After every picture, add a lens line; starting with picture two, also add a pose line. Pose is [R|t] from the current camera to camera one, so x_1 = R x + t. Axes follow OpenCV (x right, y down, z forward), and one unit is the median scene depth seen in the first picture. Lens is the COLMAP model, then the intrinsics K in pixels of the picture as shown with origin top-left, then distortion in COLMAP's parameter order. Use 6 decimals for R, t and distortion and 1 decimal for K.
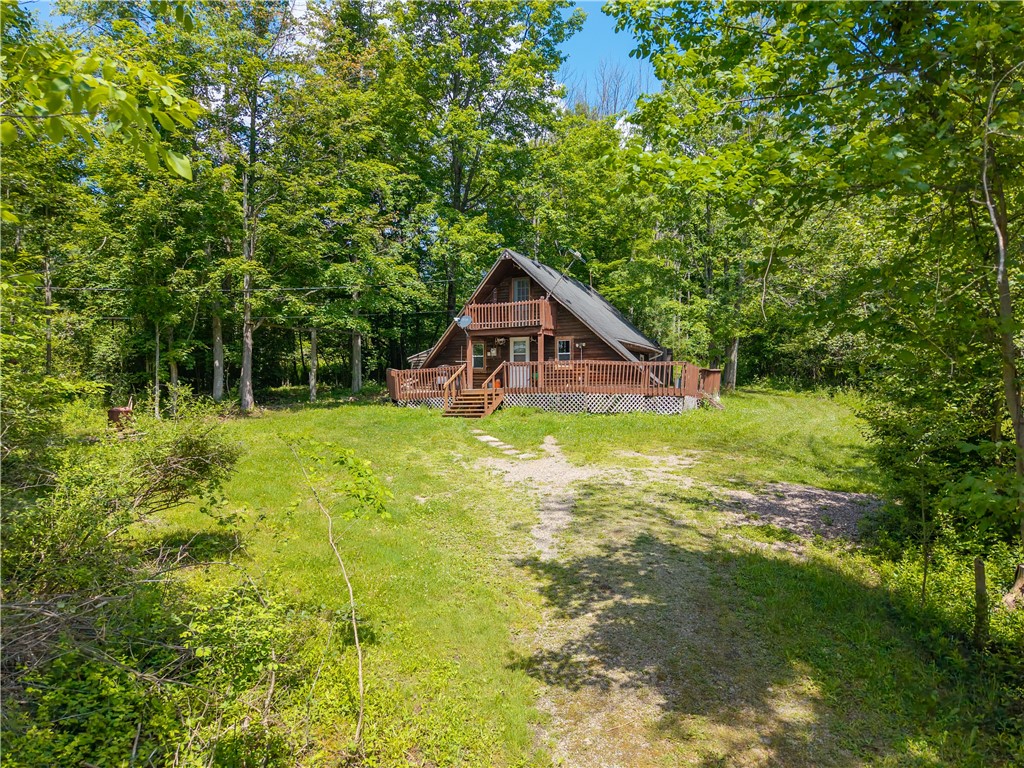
lens RADIAL K [[688.5, 0, 515.6], [0, 688.5, 383.0], [0, 0, 1]] dist [0.028700, -0.021031]
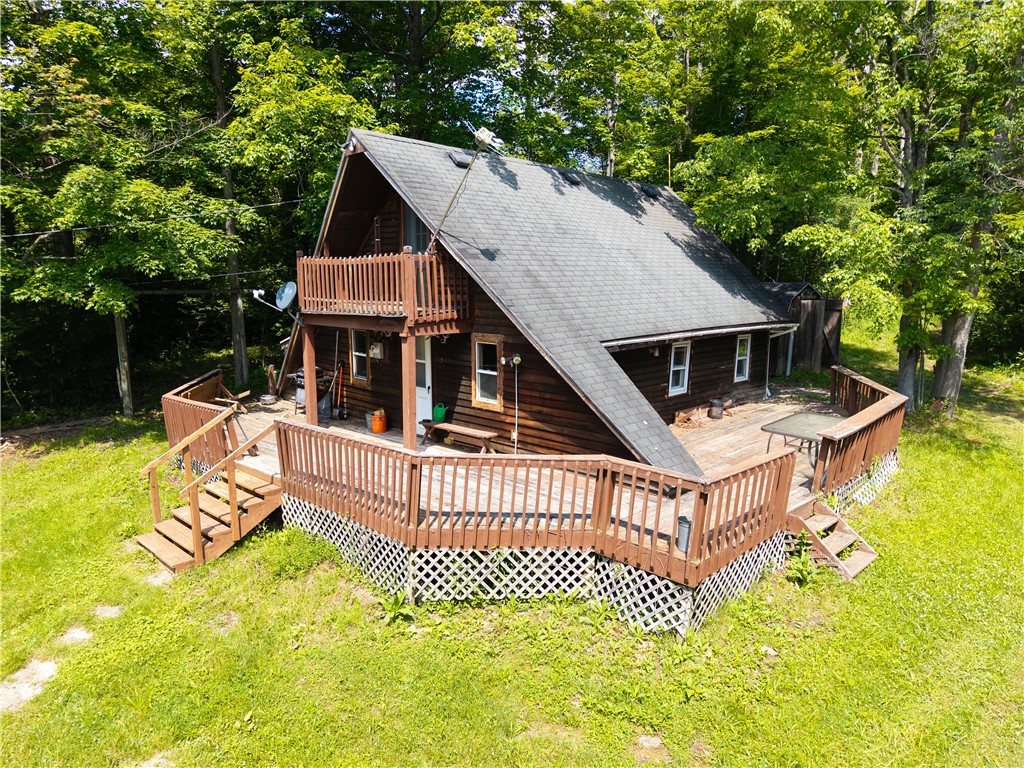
lens RADIAL K [[688.5, 0, 515.6], [0, 688.5, 383.0], [0, 0, 1]] dist [0.028700, -0.021031]
pose [[0.951317, 0.046190, -0.304732, 0.216246], [0.002796, 0.987373, 0.158390, -0.103402], [0.308201, -0.151531, 0.939176, 0.583099]]
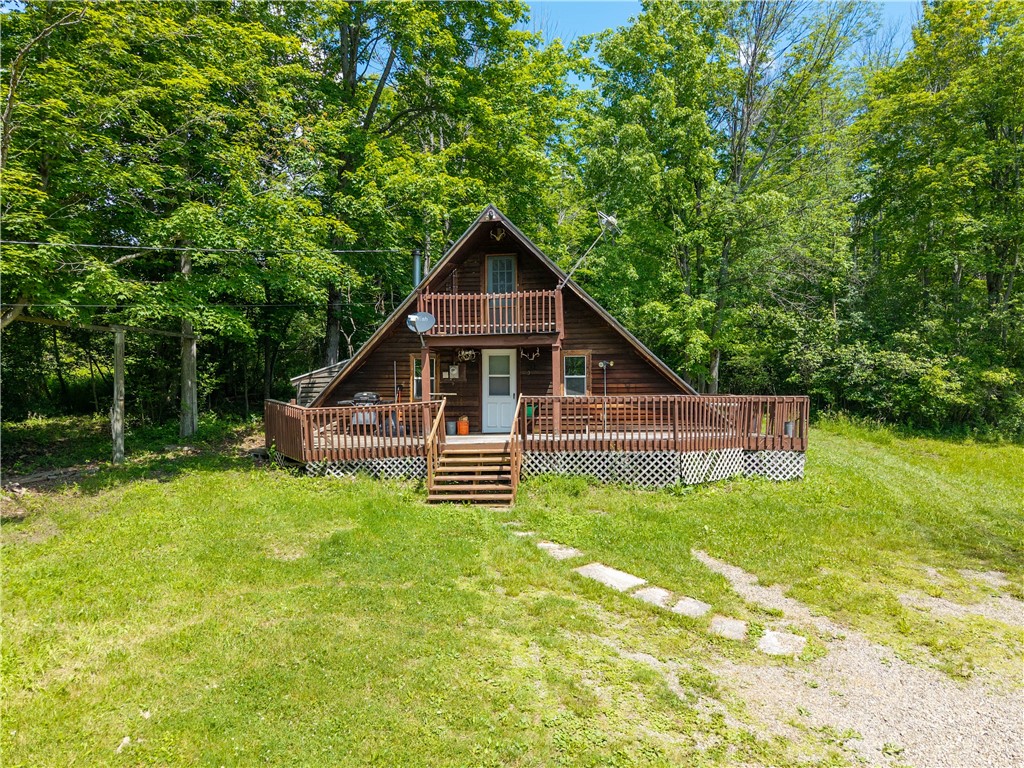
lens RADIAL K [[688.5, 0, 515.6], [0, 688.5, 383.0], [0, 0, 1]] dist [0.028700, -0.021031]
pose [[0.948335, -0.002513, 0.317262, -0.179678], [0.001738, 0.999995, 0.002726, -0.038038], [-0.317267, -0.002034, 0.948334, 0.404629]]
